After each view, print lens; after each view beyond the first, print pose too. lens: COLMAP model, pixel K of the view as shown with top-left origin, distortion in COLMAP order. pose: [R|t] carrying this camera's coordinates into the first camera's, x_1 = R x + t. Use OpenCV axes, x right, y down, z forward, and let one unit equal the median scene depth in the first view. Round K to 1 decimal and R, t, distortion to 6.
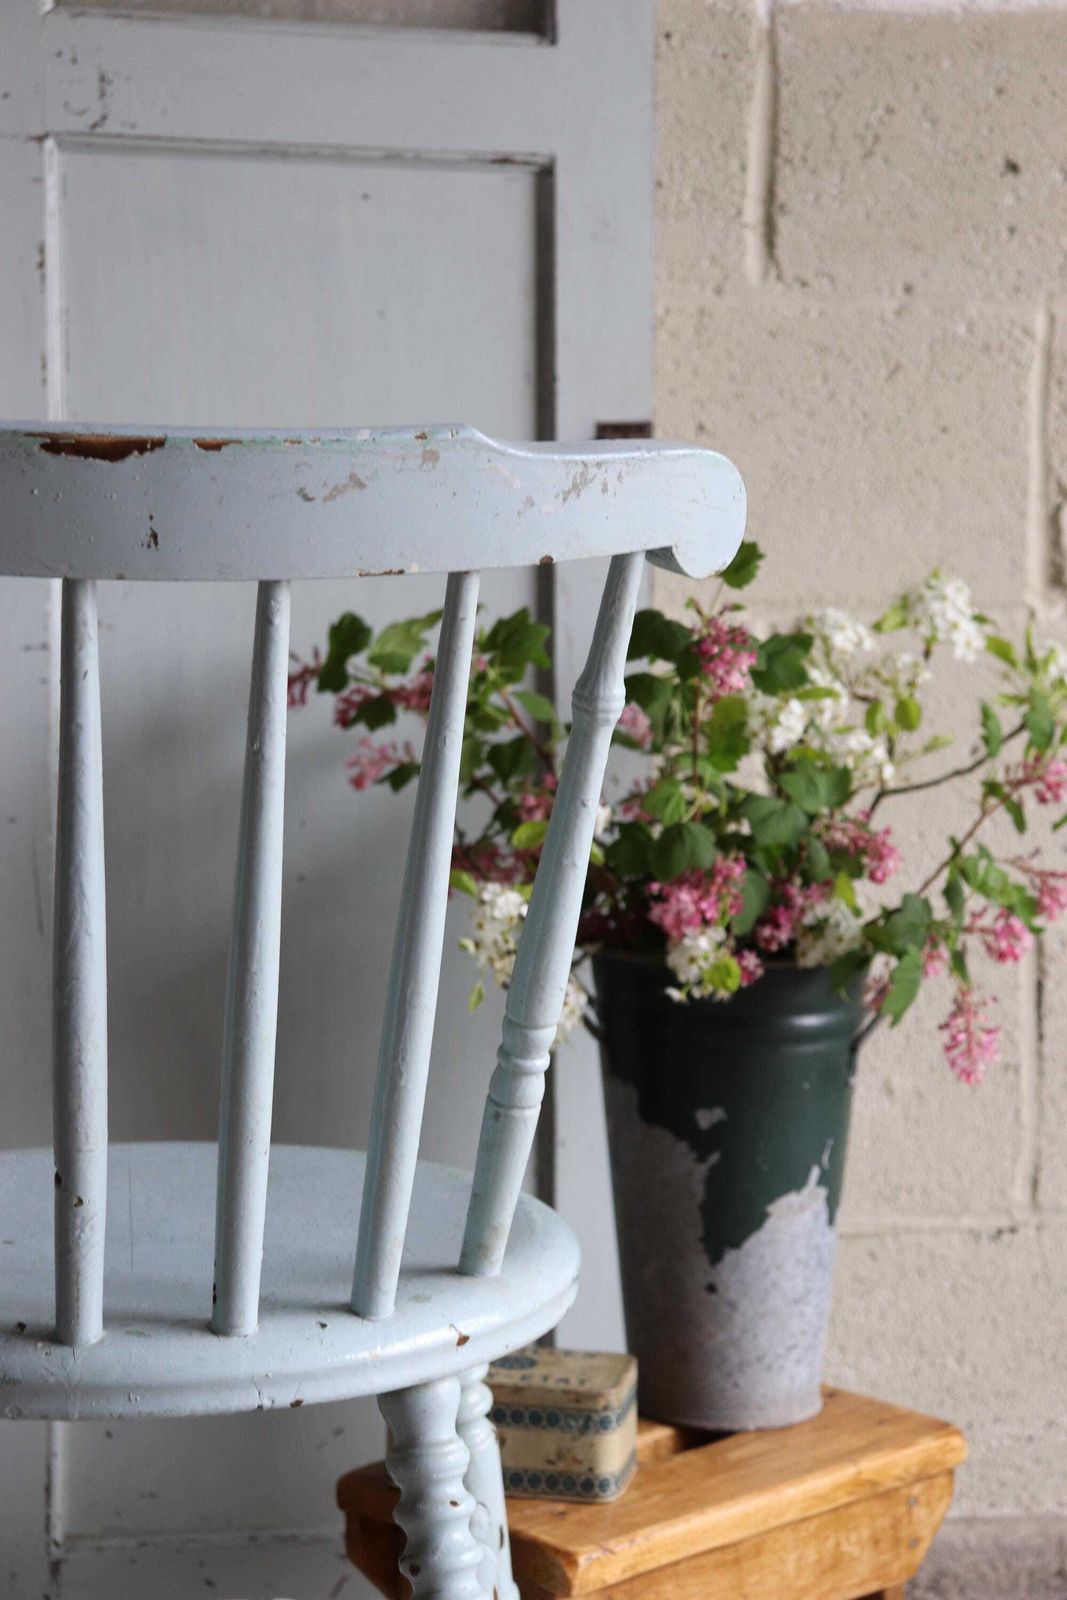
lens RADIAL K [[2742.0, 0, 529.5], [0, 2742.0, 801.6], [0, 0, 1]] dist [0.197408, 0.000000]
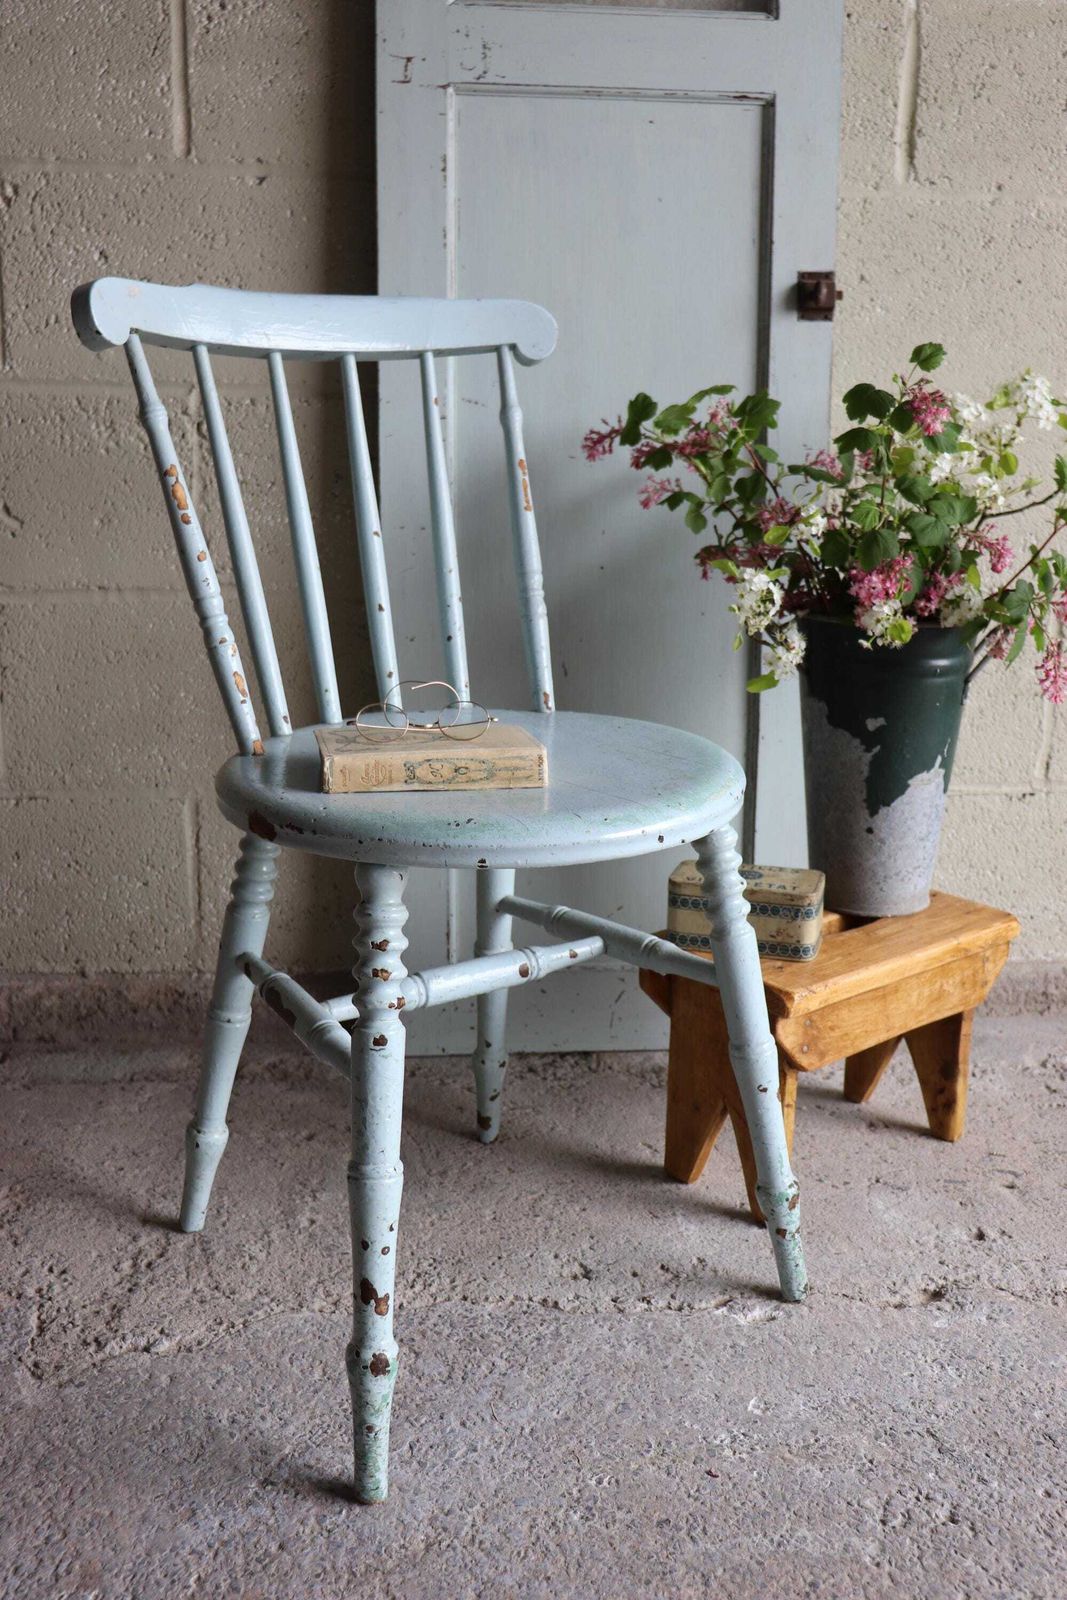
lens RADIAL K [[1519.9, 0, 535.4], [0, 1519.9, 787.8], [0, 0, 1]] dist [-0.073168, 0.000000]
pose [[0.996707, 0.021222, -0.078256, -0.056329], [-0.008498, 0.987164, 0.159482, 0.015555], [0.080636, -0.158291, 0.984094, 0.134743]]
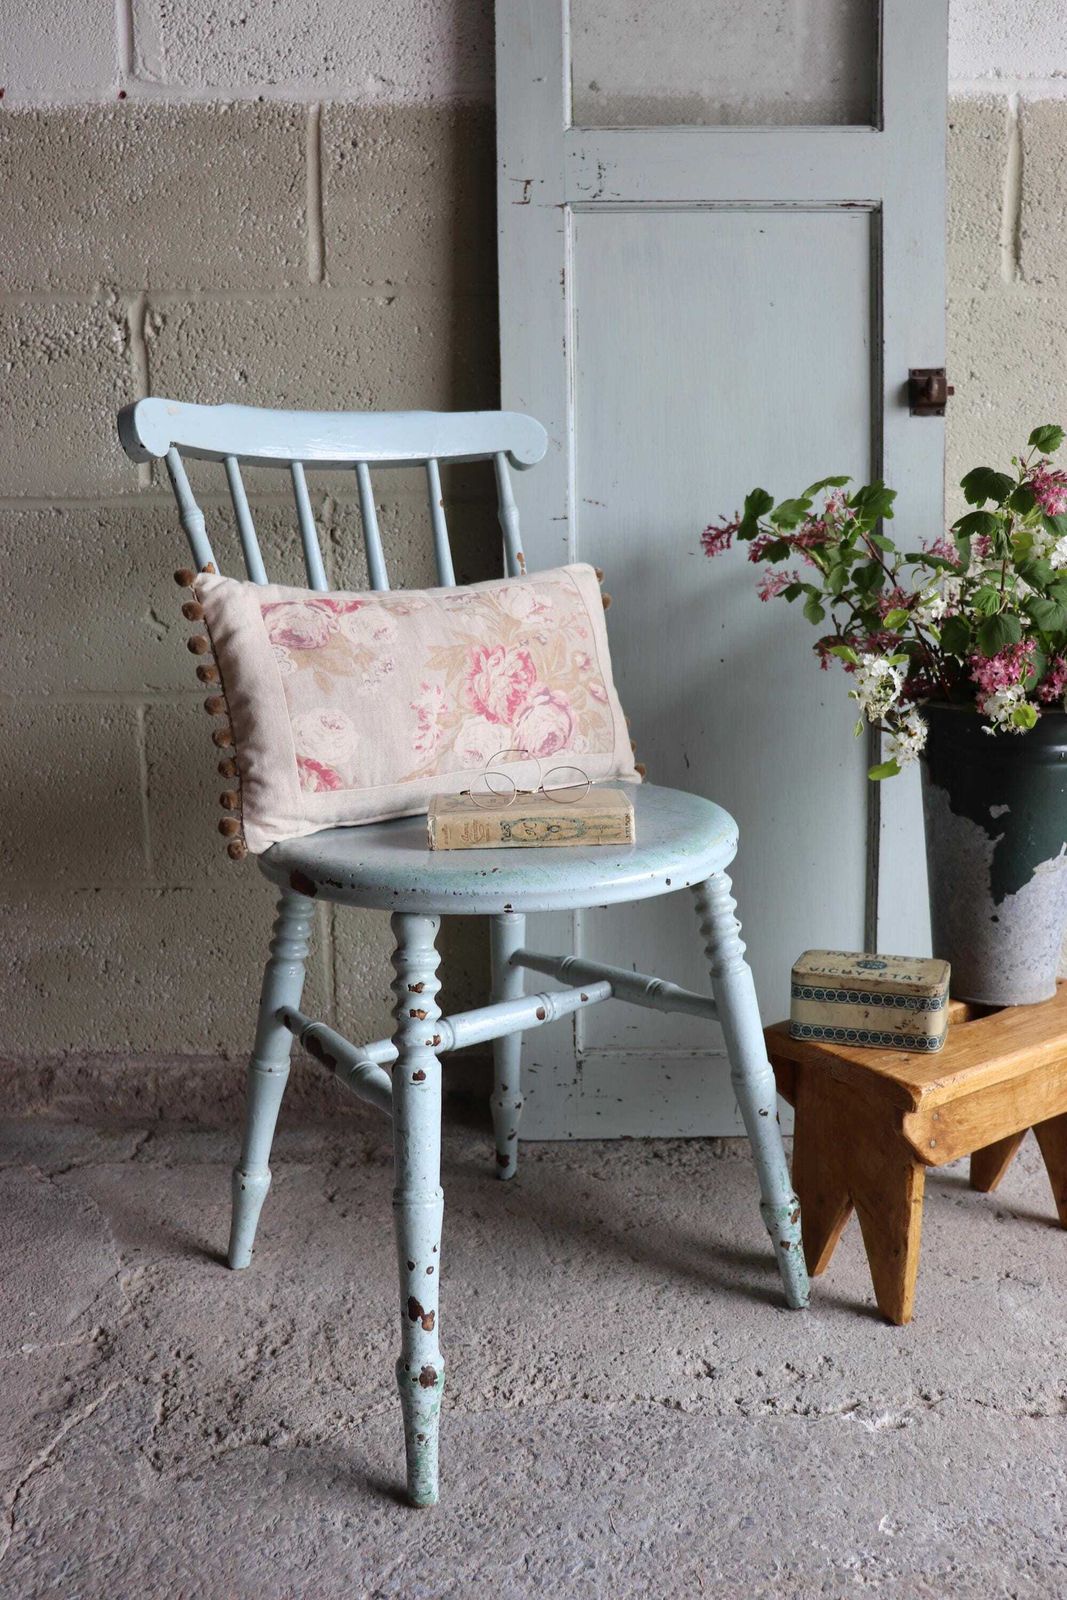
lens RADIAL K [[1390.0, 0, 542.5], [0, 1390.0, 792.0], [0, 0, 1]] dist [-0.150959, 0.141471]
pose [[0.985575, 0.007054, -0.169092, -0.055029], [0.010491, 0.994663, 0.102646, 0.022575], [0.168914, -0.102940, 0.980241, 0.203560]]
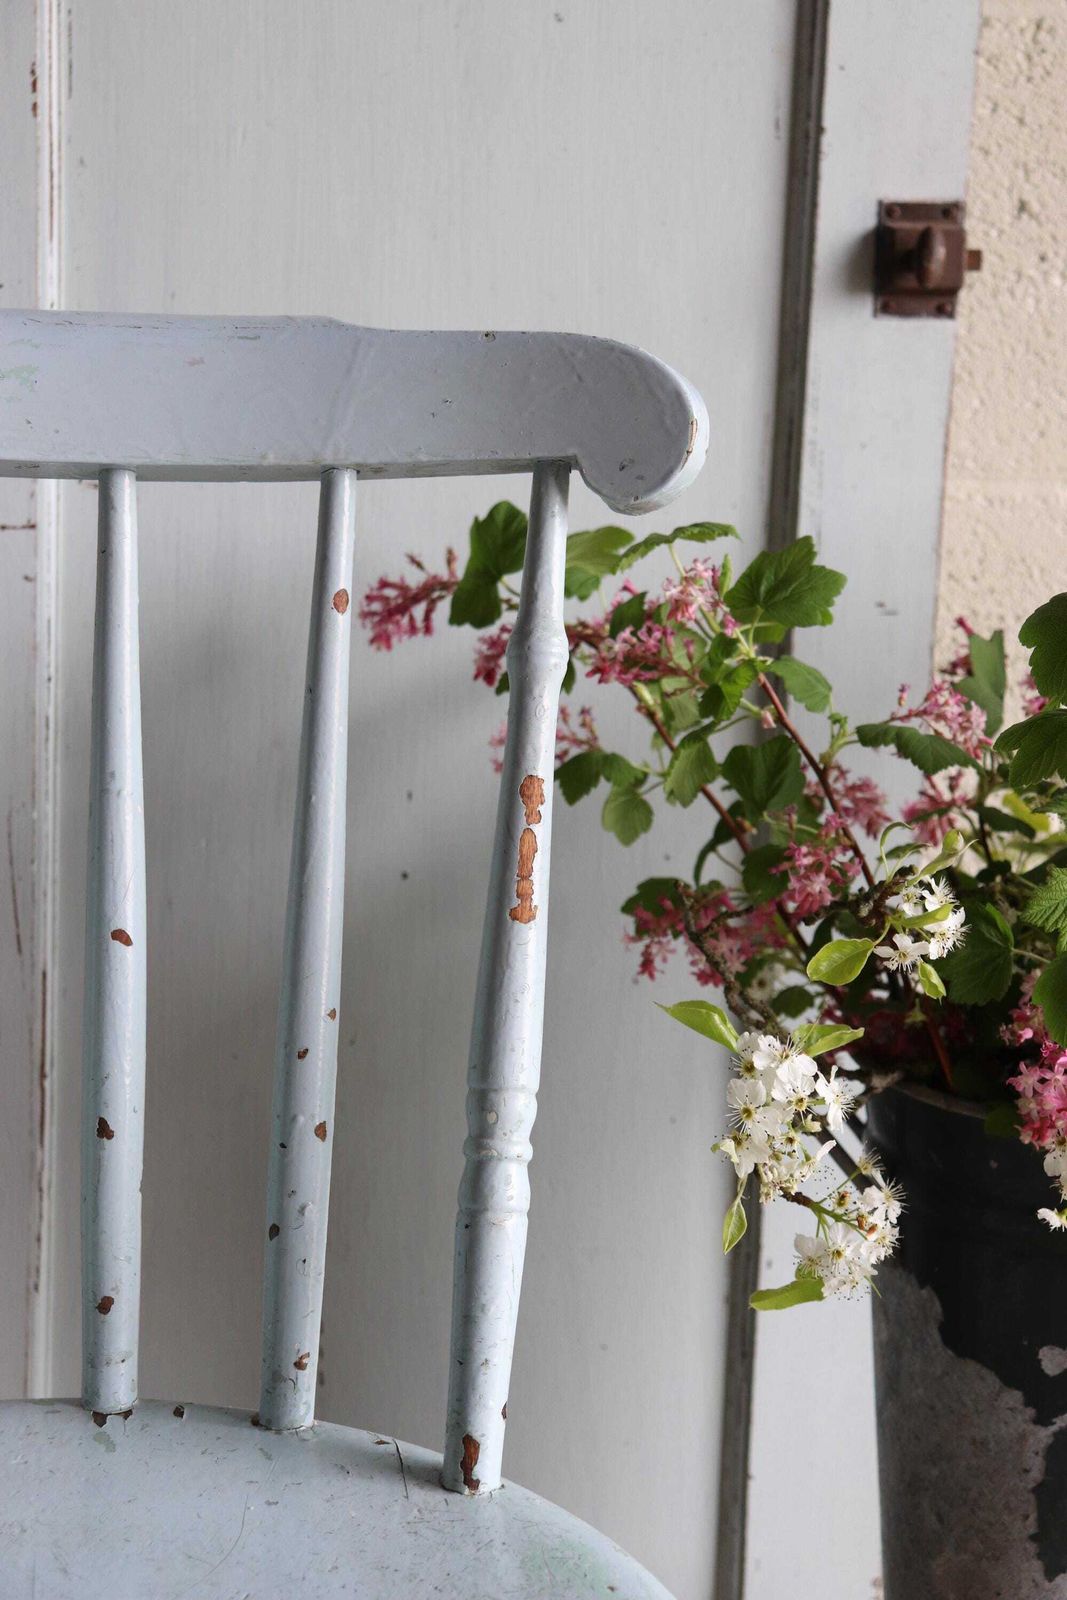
lens RADIAL K [[2688.1, 0, 522.7], [0, 2688.1, 809.2], [0, 0, 1]] dist [0.160152, 0.000000]
pose [[0.999263, 0.038355, -0.001784, -0.059932], [-0.037818, 0.991173, 0.127066, -0.082530], [0.006642, -0.126904, 0.991893, 0.386640]]
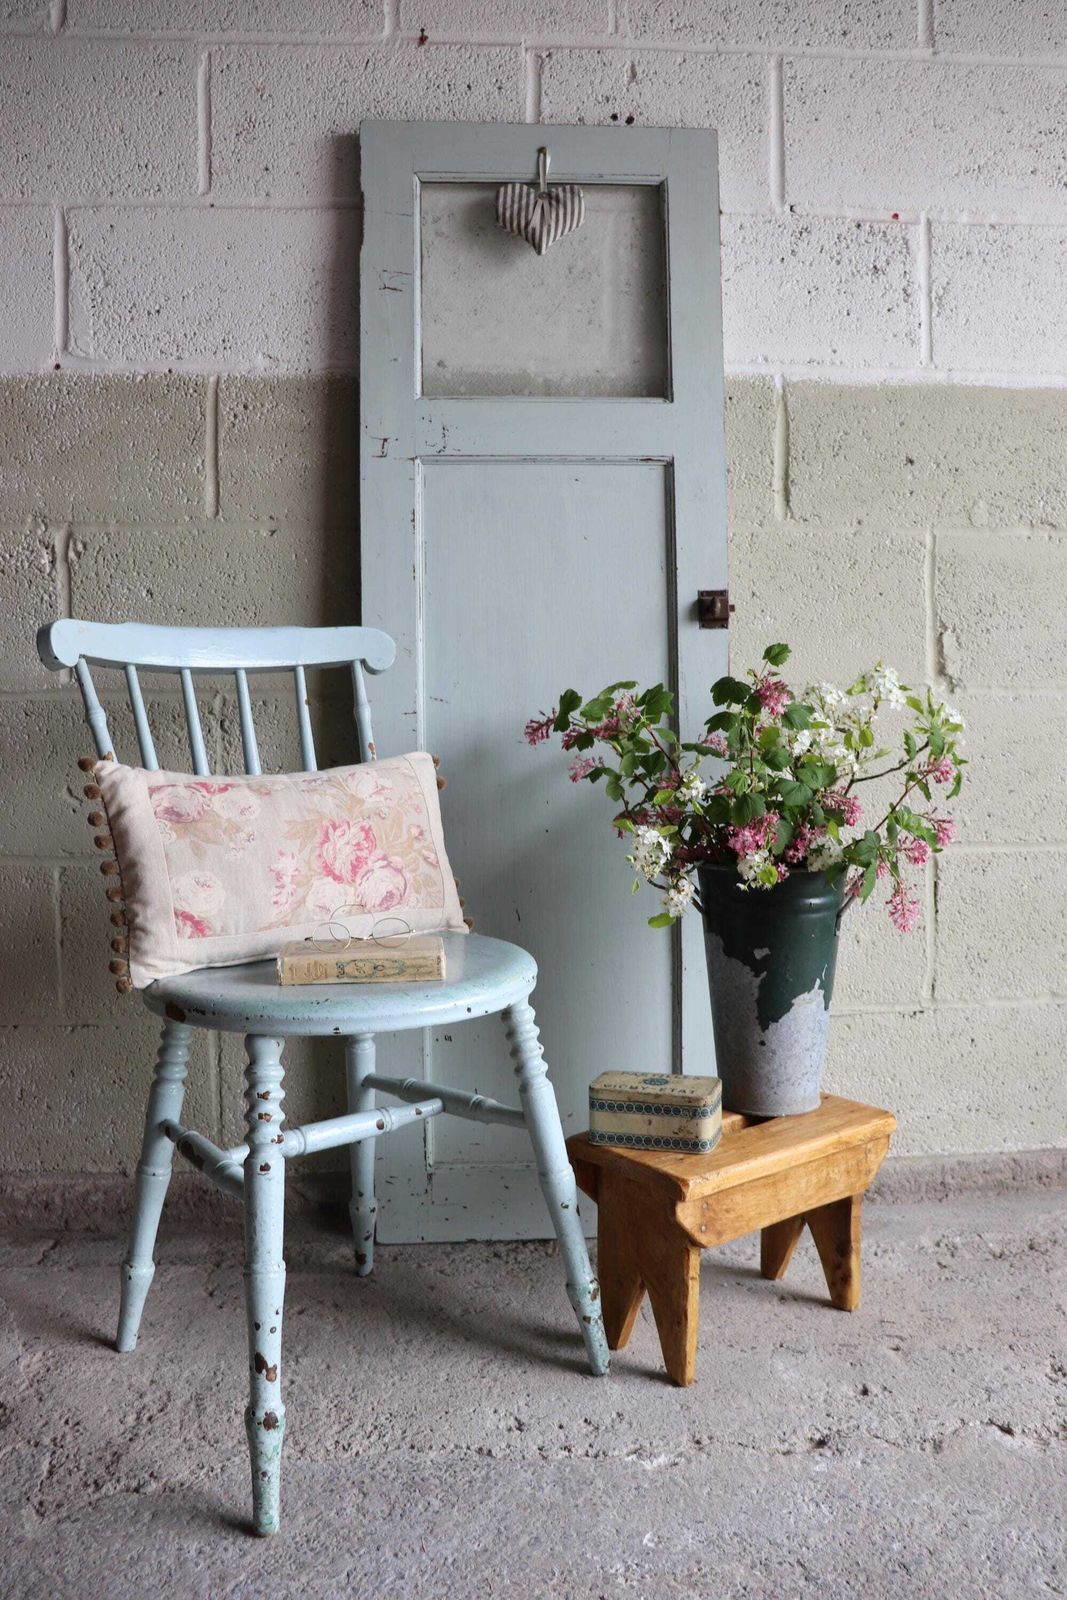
lens RADIAL K [[1310.9, 0, 542.0], [0, 1310.9, 796.8], [0, 0, 1]] dist [-0.173803, 0.152827]
pose [[0.994093, -0.012337, -0.107829, 0.013627], [0.010861, 0.999839, -0.014266, 0.019210], [0.107987, 0.013011, 0.994067, 0.102687]]
